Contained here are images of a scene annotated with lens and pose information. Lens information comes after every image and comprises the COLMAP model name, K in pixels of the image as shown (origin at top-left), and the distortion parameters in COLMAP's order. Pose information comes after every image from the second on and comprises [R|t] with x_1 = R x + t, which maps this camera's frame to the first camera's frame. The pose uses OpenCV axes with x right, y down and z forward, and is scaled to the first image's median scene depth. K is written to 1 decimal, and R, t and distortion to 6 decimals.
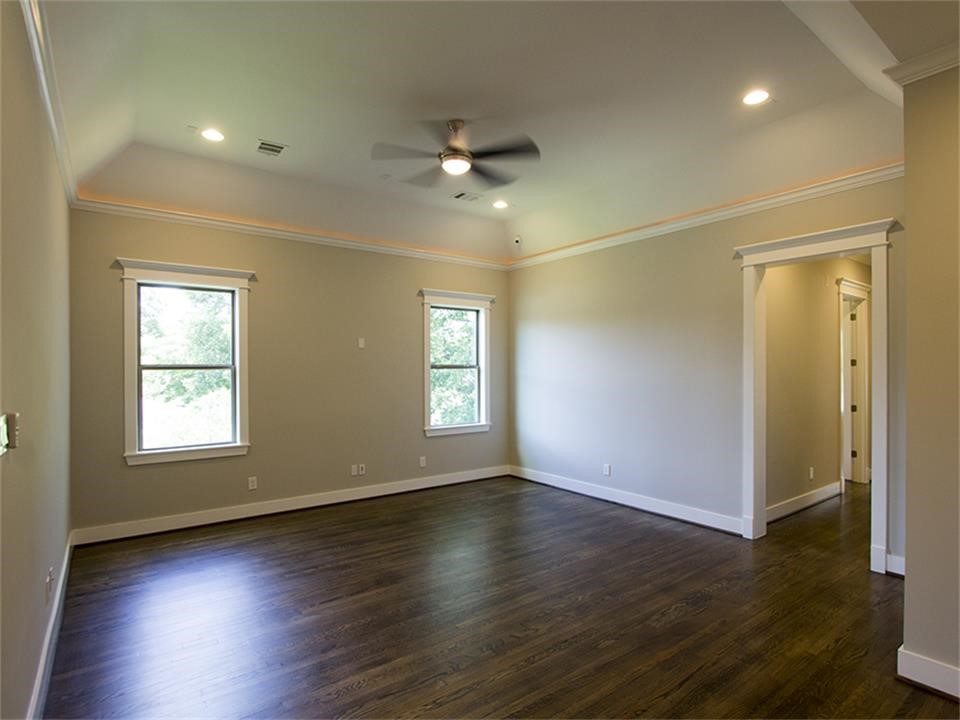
lens RADIAL K [[509.4, 0, 484.2], [0, 509.4, 368.5], [0, 0, 1]] dist [0.003412, 0.000958]
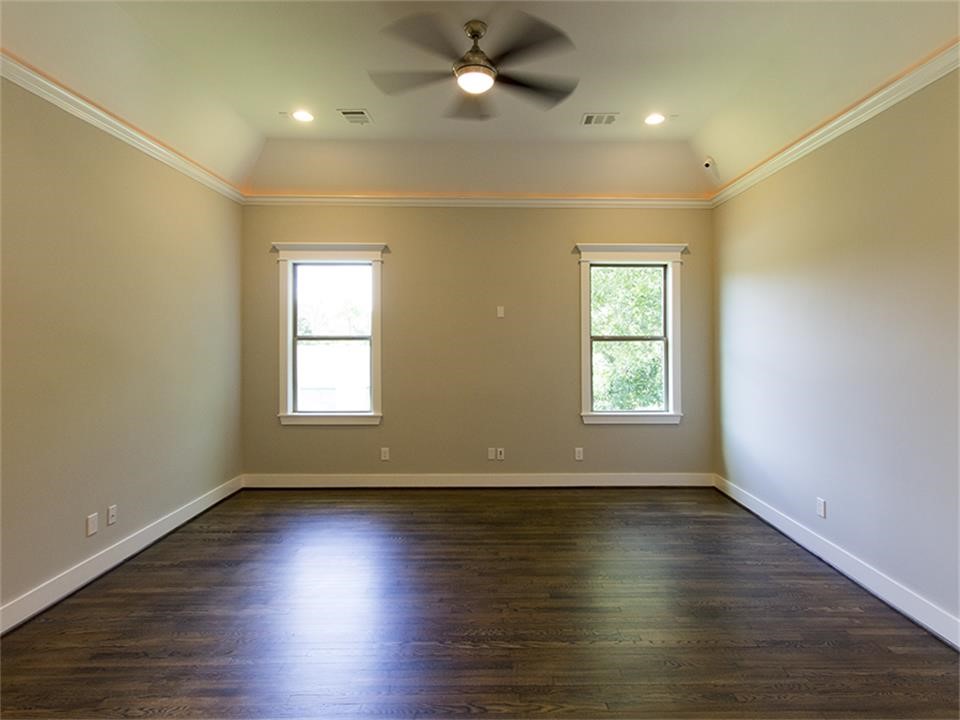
lens RADIAL K [[535.5, 0, 482.2], [0, 535.5, 334.5], [0, 0, 1]] dist [0.020039, 0.000634]
pose [[0.812811, 0.000742, -0.582526, 0.290004], [-0.005331, 0.999967, -0.006165, -0.004264], [0.582503, 0.008117, 0.812788, 0.229540]]
